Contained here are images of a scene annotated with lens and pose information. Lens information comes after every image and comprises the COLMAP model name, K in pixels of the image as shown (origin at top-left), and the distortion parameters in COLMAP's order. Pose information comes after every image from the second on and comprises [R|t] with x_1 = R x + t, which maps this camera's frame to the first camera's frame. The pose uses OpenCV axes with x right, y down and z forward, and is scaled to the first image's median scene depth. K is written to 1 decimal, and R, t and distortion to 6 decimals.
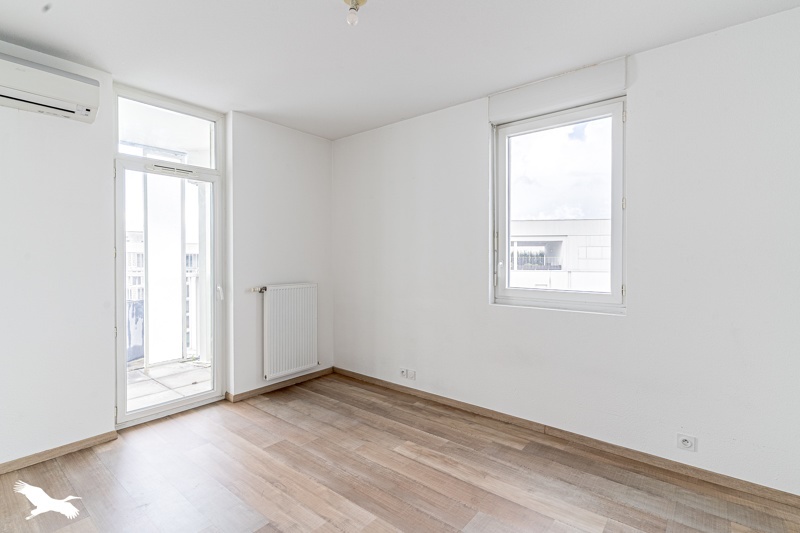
lens RADIAL K [[385.9, 0, 399.3], [0, 385.9, 262.2], [0, 0, 1]] dist [0.000171, -0.000001]
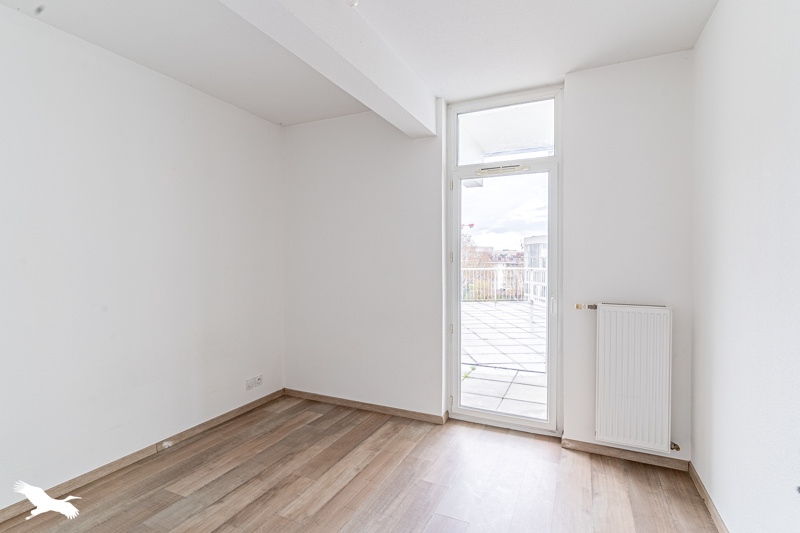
lens RADIAL K [[385.9, 0, 399.3], [0, 385.9, 262.2], [0, 0, 1]] dist [0.000171, -0.000001]
pose [[0.242643, 0.006003, -0.970097, 0.251555], [-0.020480, 0.999790, 0.001064, -0.005565], [0.969899, 0.019609, 0.242715, 0.489698]]
